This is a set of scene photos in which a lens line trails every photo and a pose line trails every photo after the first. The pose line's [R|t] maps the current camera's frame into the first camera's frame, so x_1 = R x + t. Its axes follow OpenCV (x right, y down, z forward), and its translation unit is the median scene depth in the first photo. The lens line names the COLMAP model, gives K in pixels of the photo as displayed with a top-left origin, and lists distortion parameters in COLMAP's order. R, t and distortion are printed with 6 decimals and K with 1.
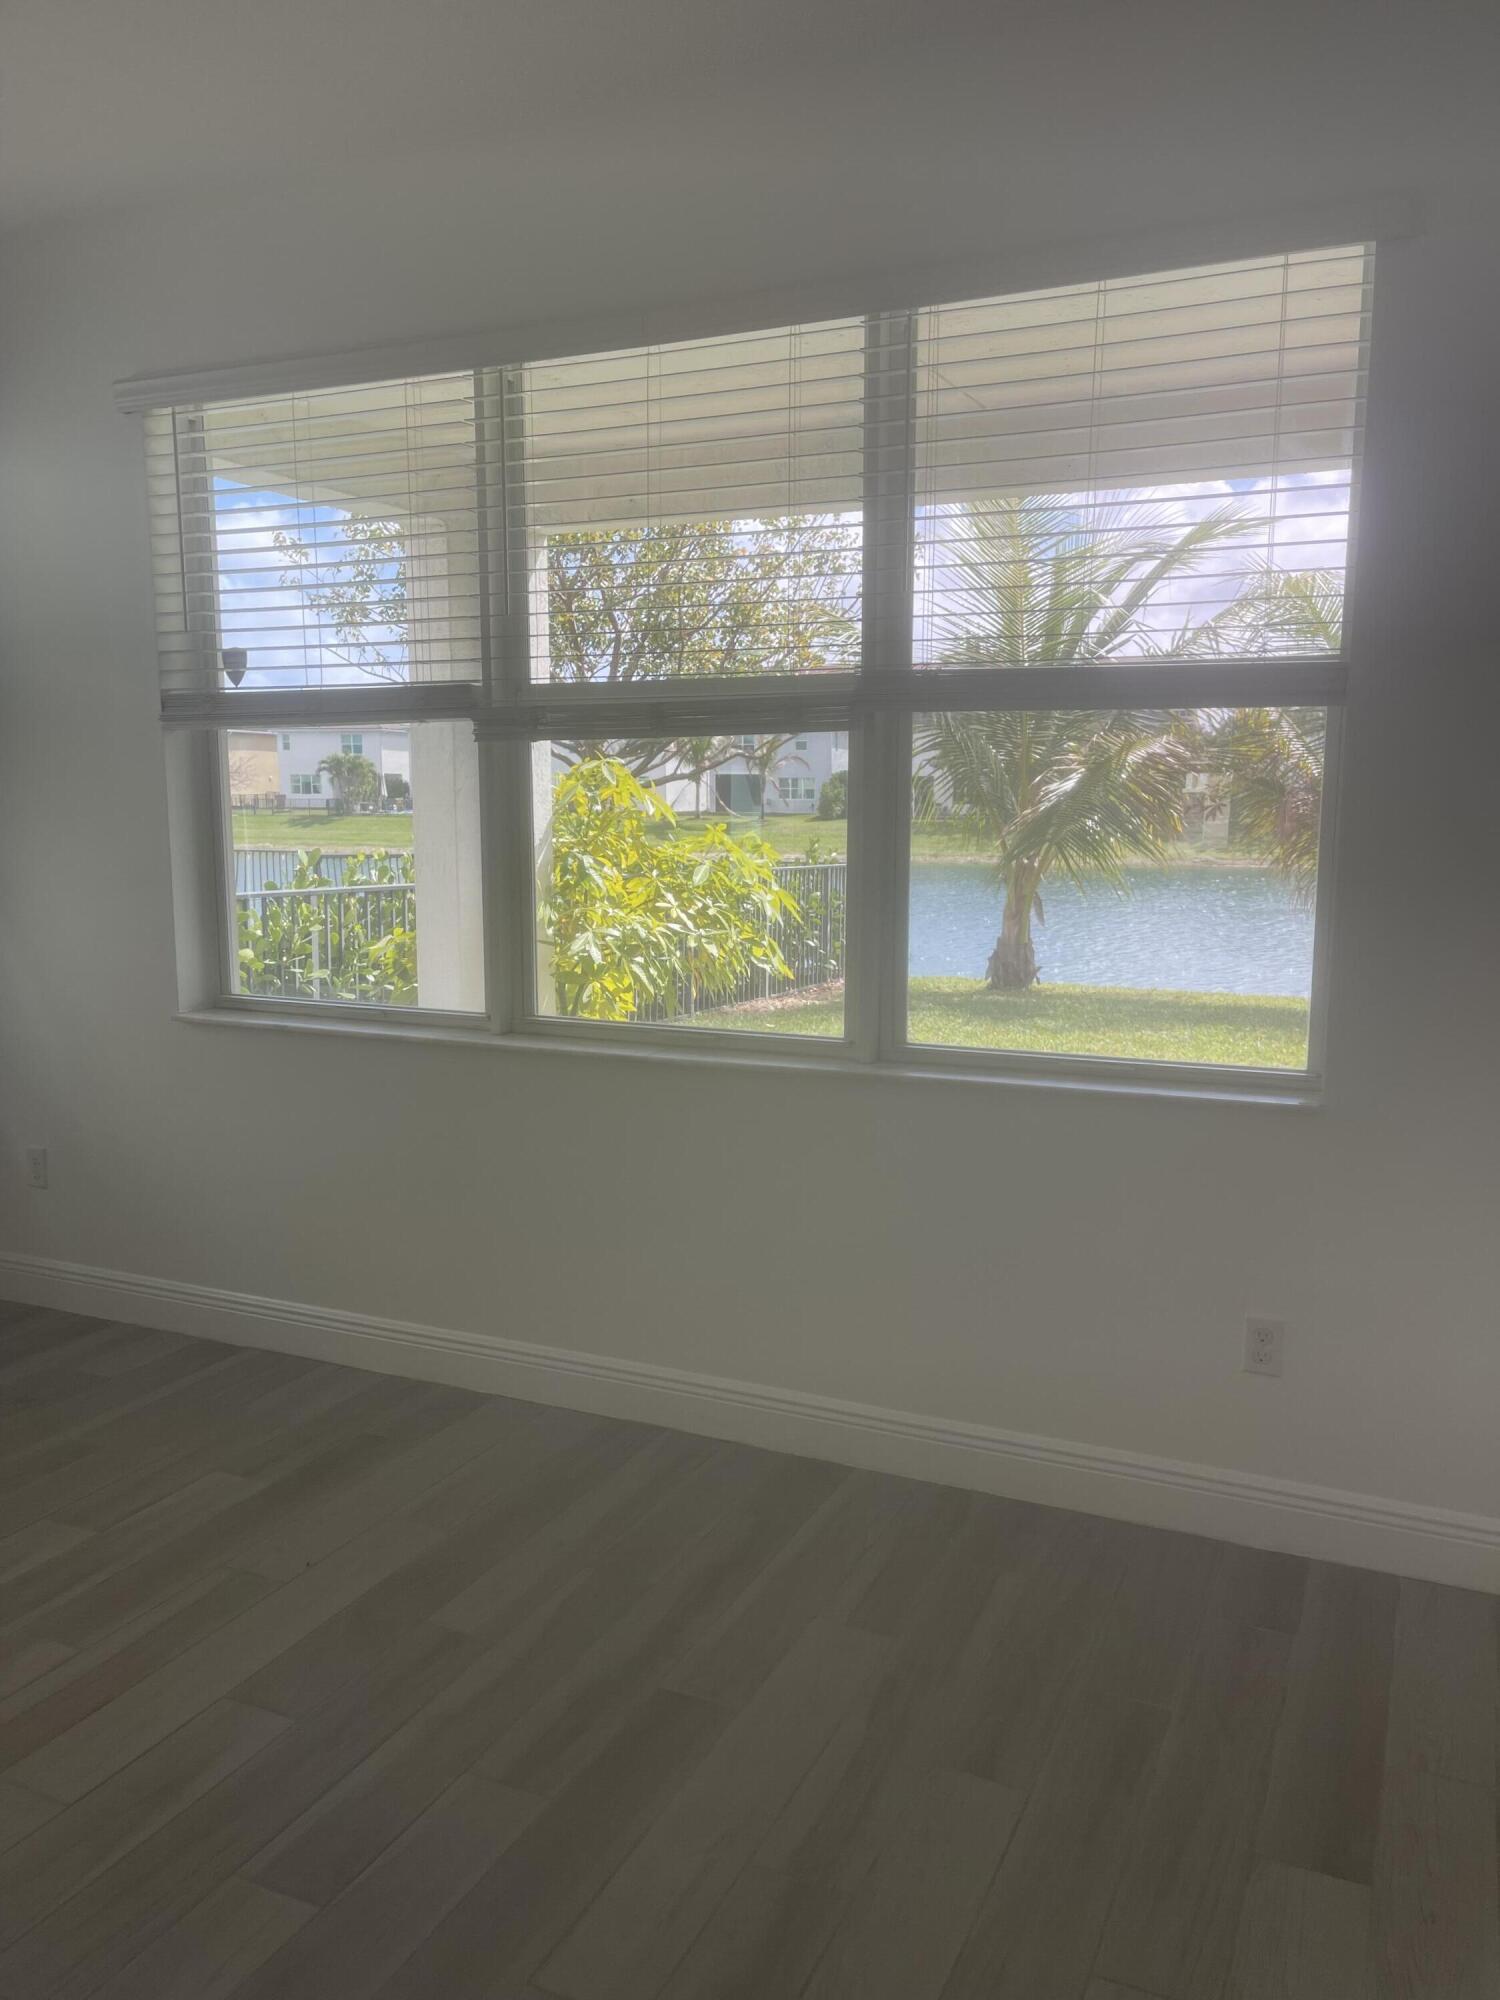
lens RADIAL K [[1492.7, 0, 750.6], [0, 1492.7, 1018.9], [0, 0, 1]] dist [0.074479, -0.099195]
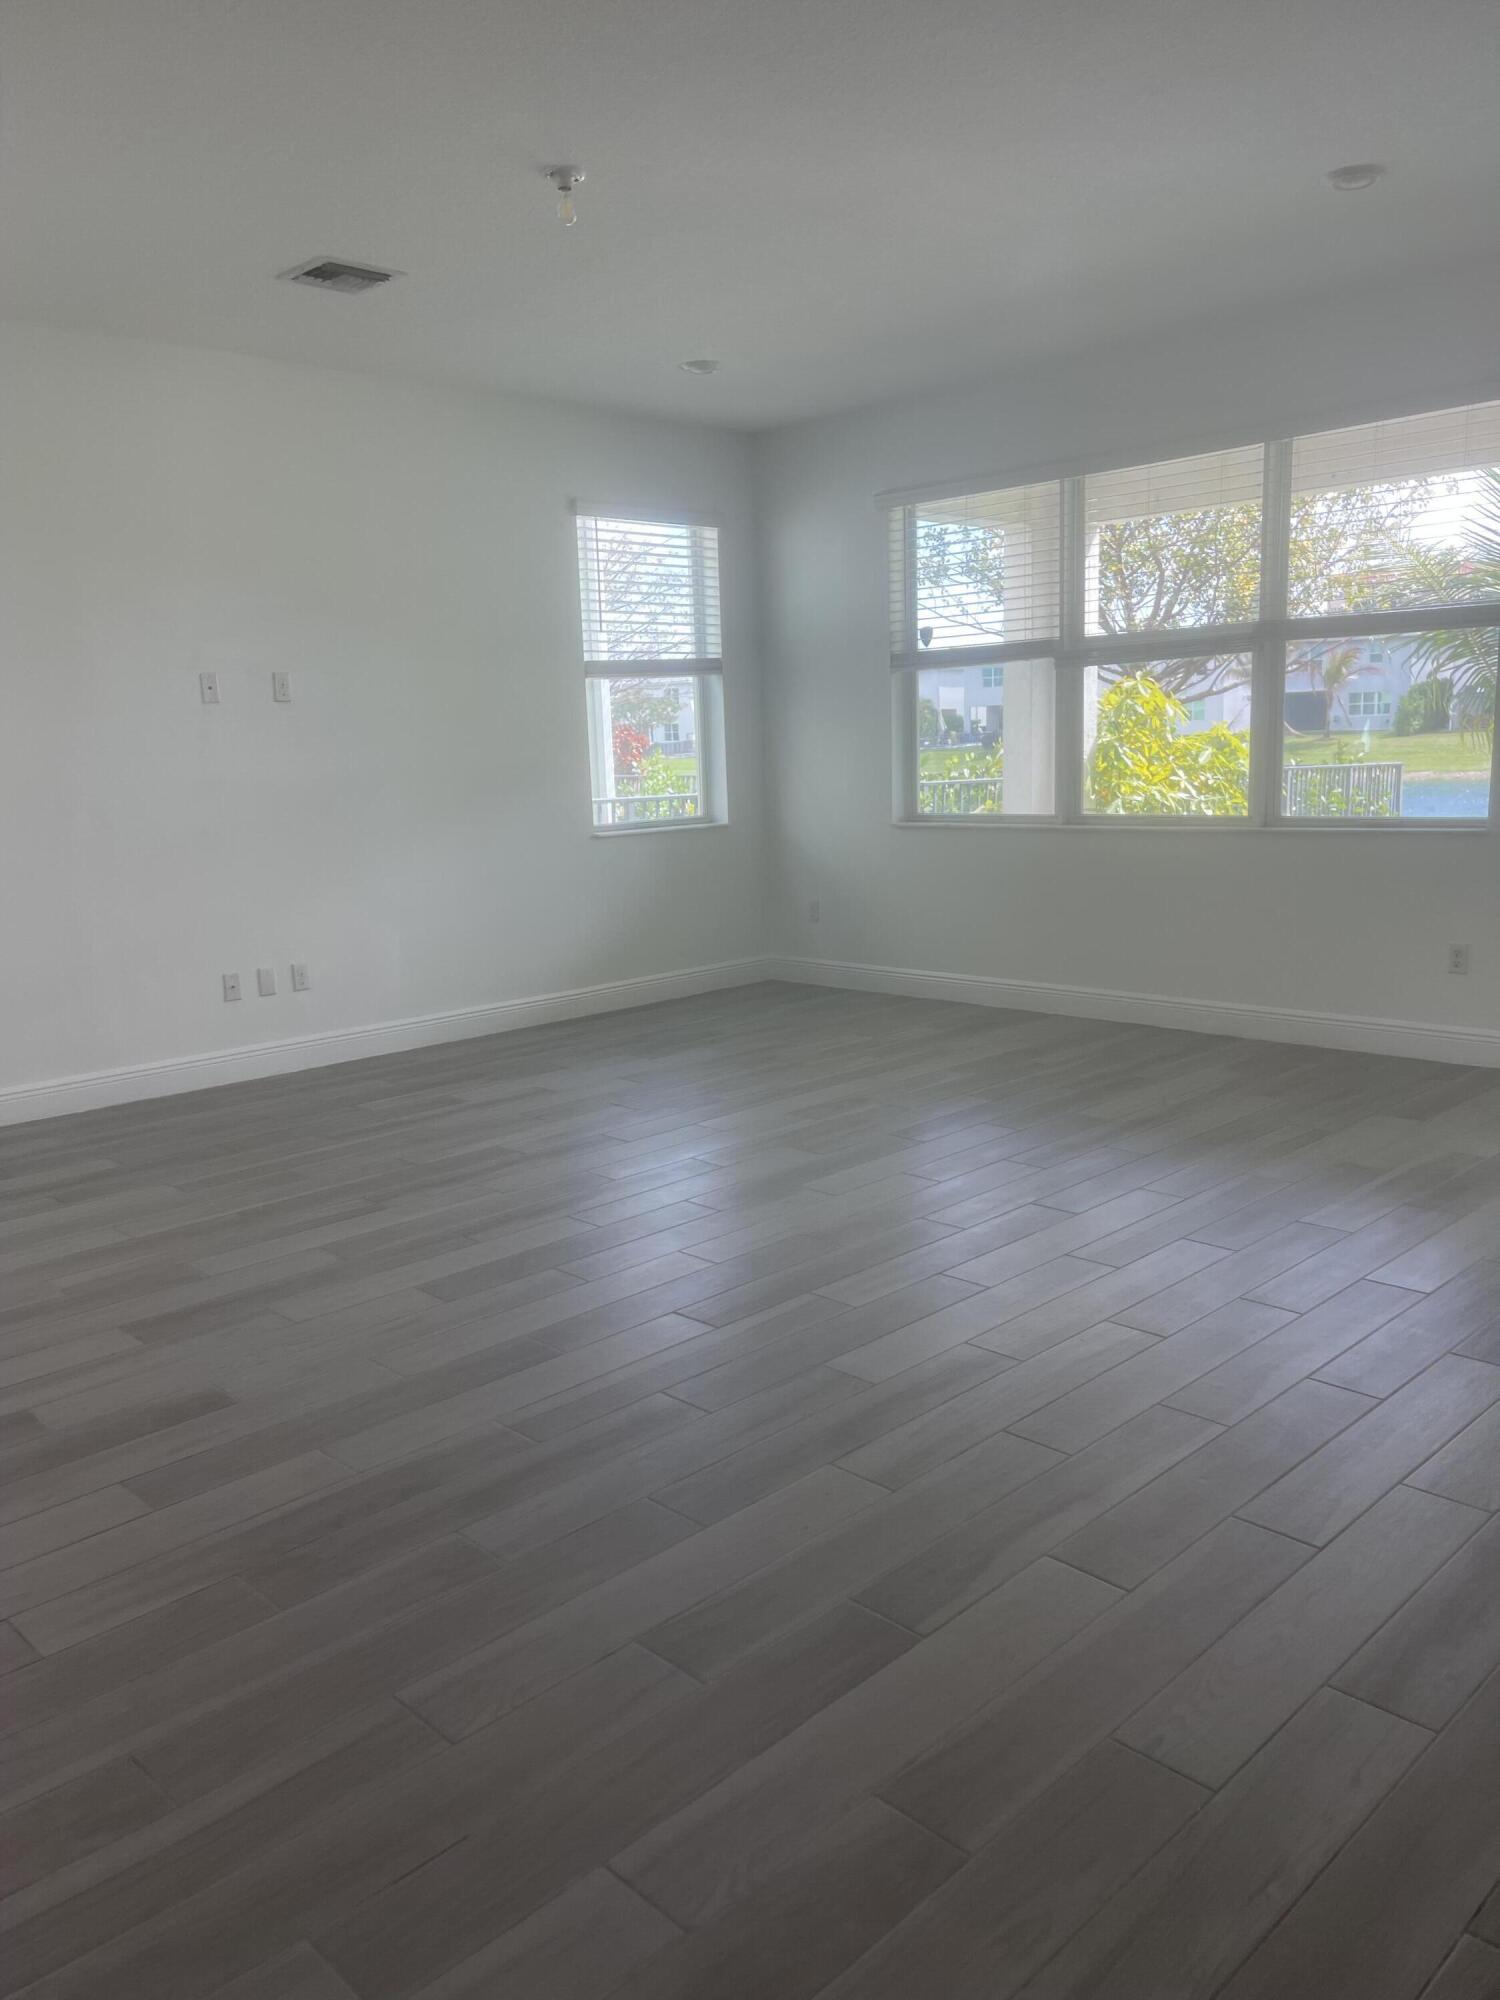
lens RADIAL K [[1450.6, 0, 742.5], [0, 1450.6, 998.2], [0, 0, 1]] dist [0.016598, 0.002078]
pose [[0.931498, 0.028529, -0.362626, 0.065063], [-0.015109, 0.999094, 0.039791, 0.083174], [0.363433, -0.031587, 0.931085, -0.441250]]
